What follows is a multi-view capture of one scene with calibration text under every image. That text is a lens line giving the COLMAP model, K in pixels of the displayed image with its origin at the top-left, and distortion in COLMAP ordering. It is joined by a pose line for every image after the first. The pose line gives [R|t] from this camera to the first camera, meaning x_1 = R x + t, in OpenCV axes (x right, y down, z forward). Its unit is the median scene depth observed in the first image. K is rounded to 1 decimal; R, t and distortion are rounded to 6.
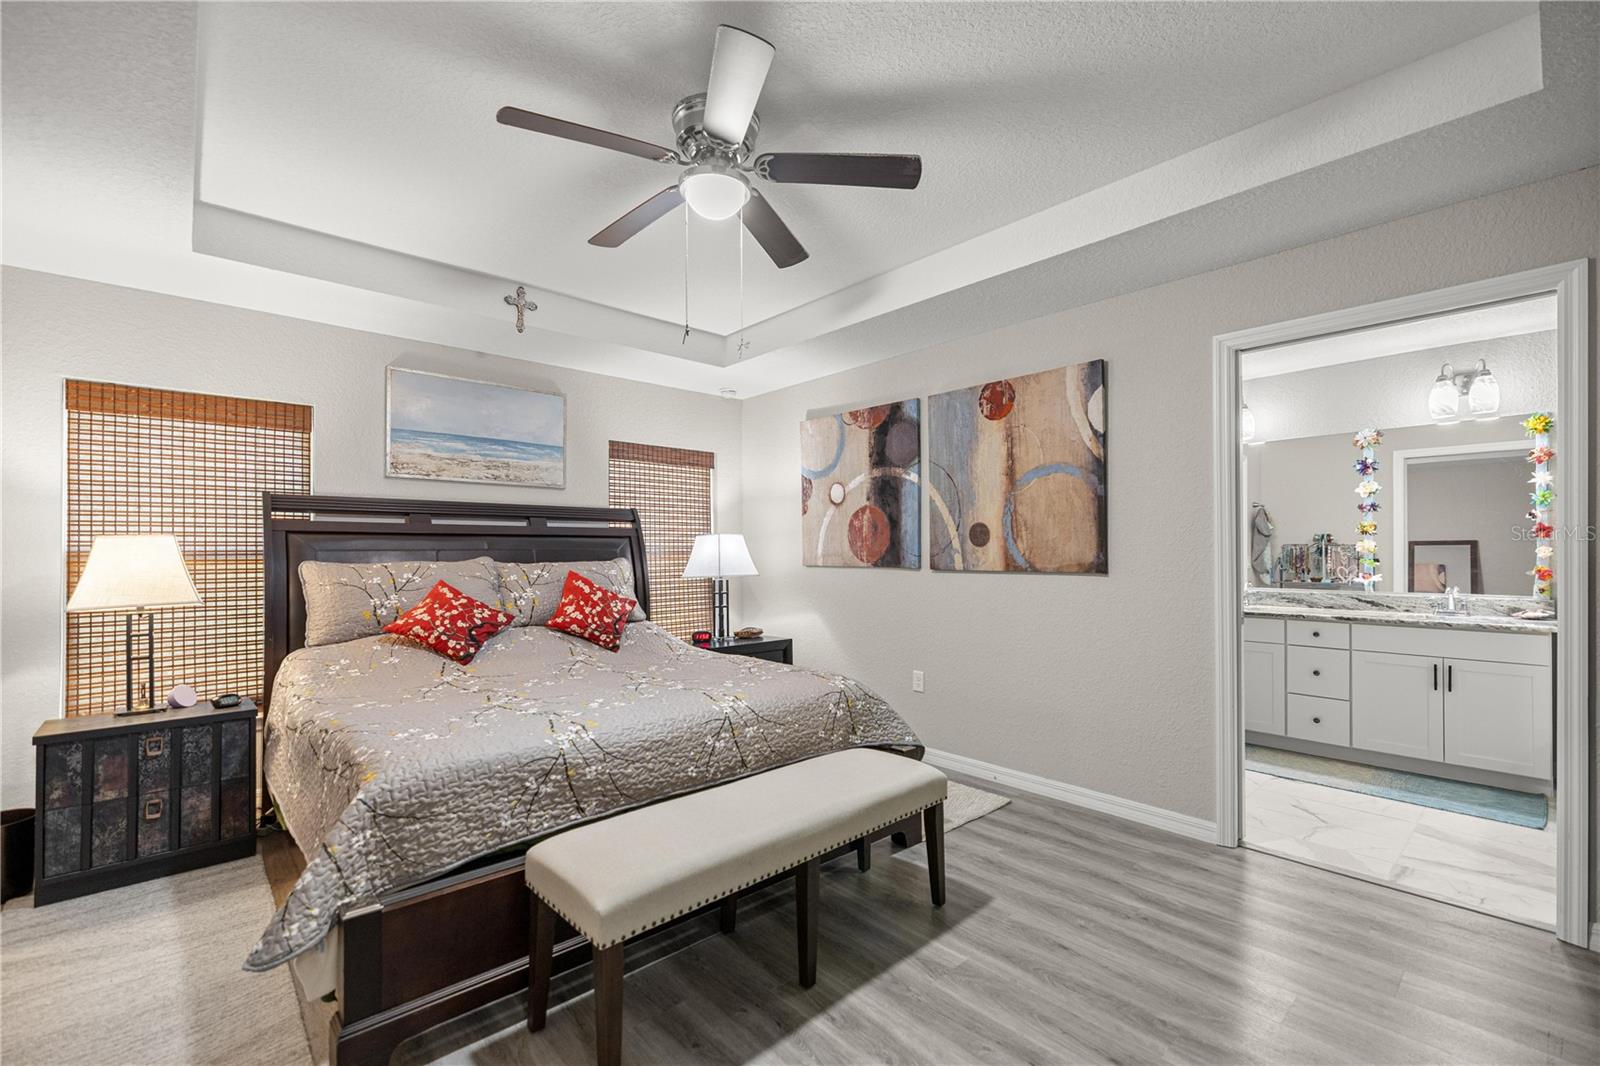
lens RADIAL K [[690.1, 0, 803.4], [0, 690.1, 543.0], [0, 0, 1]] dist [-0.011274, 0.000193]
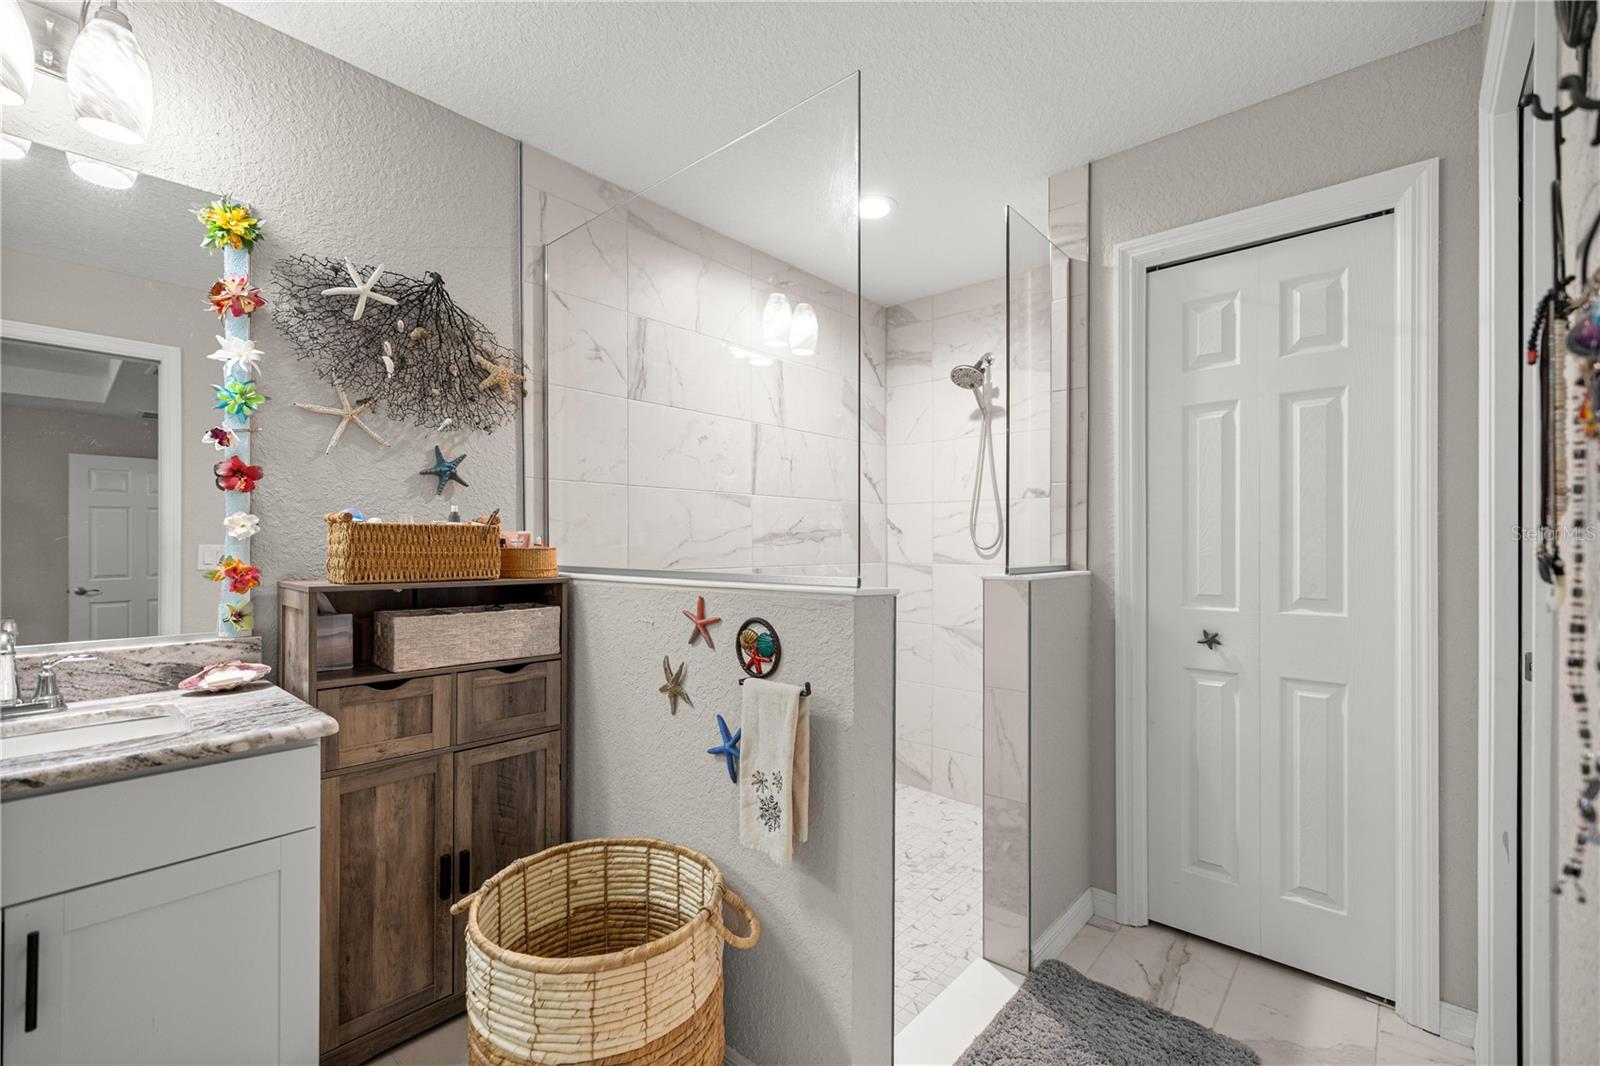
lens RADIAL K [[690.1, 0, 808.9], [0, 690.1, 540.8], [0, 0, 1]] dist [-0.011274, 0.000193]
pose [[-0.110533, -0.002918, 0.993868, 0.621173], [-0.008259, 0.999964, 0.002017, 0.018907], [-0.993838, -0.007985, -0.110553, 0.693903]]
